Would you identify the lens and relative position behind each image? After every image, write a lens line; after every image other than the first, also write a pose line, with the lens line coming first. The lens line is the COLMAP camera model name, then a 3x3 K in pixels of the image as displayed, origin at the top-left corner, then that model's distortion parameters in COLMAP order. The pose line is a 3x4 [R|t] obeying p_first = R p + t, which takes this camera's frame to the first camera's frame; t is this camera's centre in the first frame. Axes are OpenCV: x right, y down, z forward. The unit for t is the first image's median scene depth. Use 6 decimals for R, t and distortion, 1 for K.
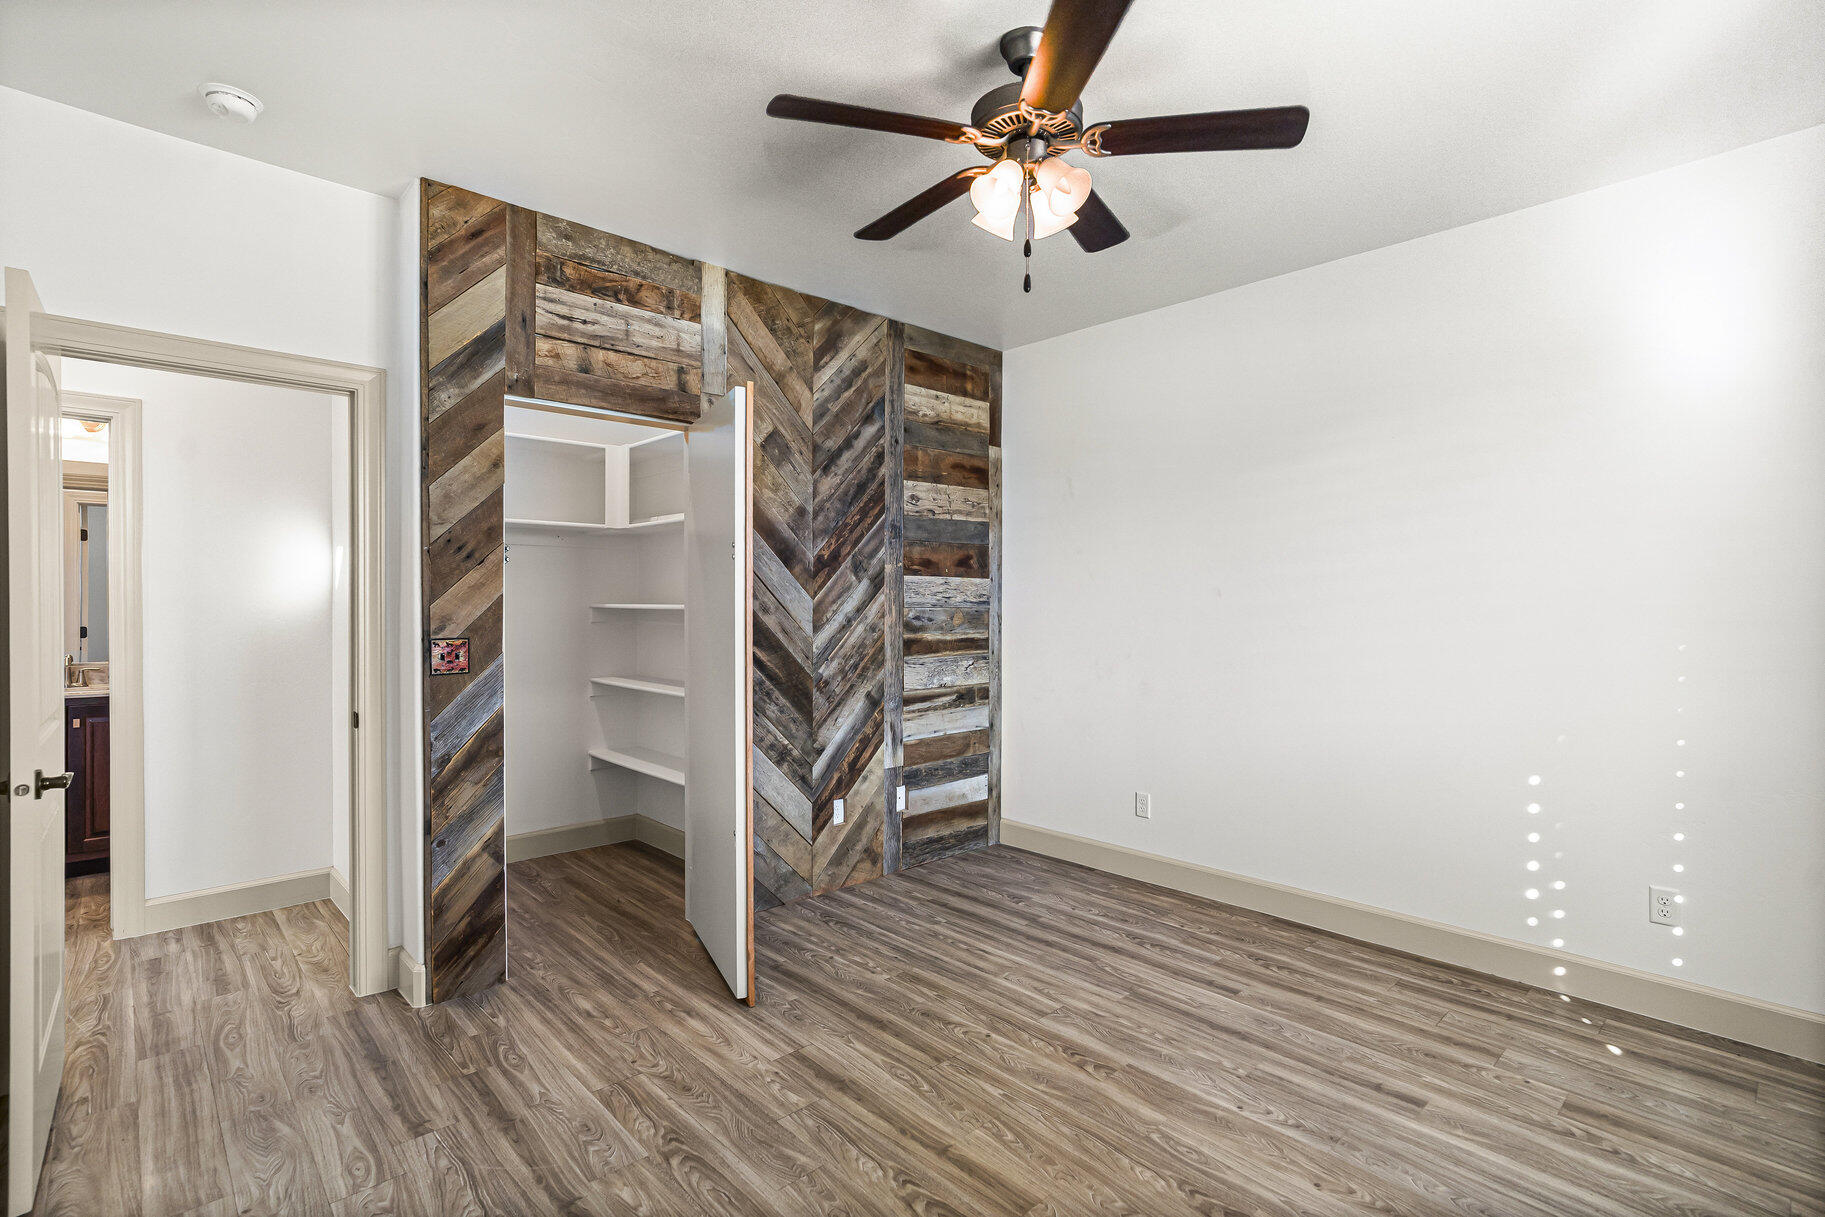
lens RADIAL K [[879.3, 0, 923.7], [0, 879.3, 608.9], [0, 0, 1]] dist [-0.002275, 0.000839]
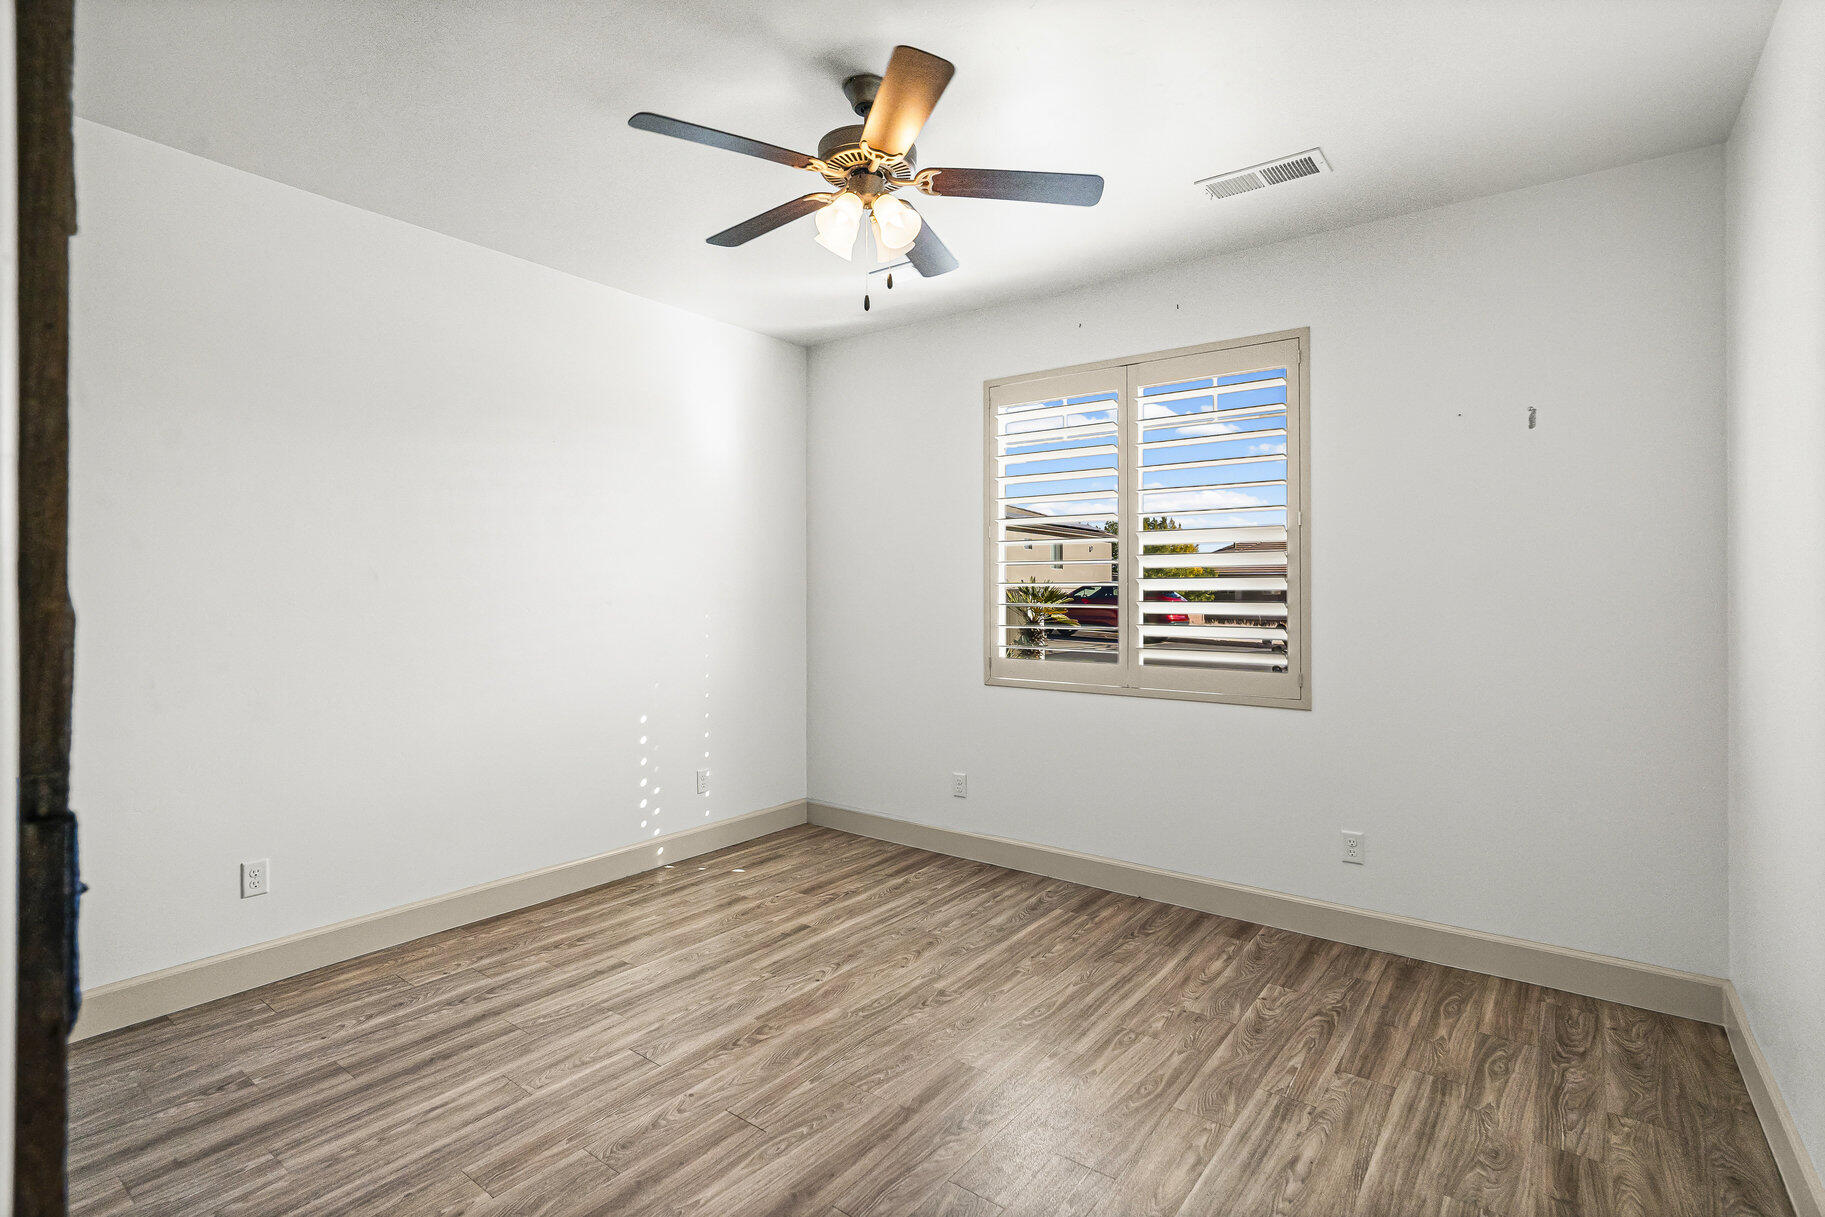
lens RADIAL K [[879.3, 0, 923.2], [0, 879.3, 597.6], [0, 0, 1]] dist [-0.002275, 0.000839]
pose [[-0.182397, -0.008901, 0.983185, -0.697766], [0.002291, 0.999952, 0.009478, -0.002577], [-0.983222, 0.003982, -0.182368, 0.814522]]
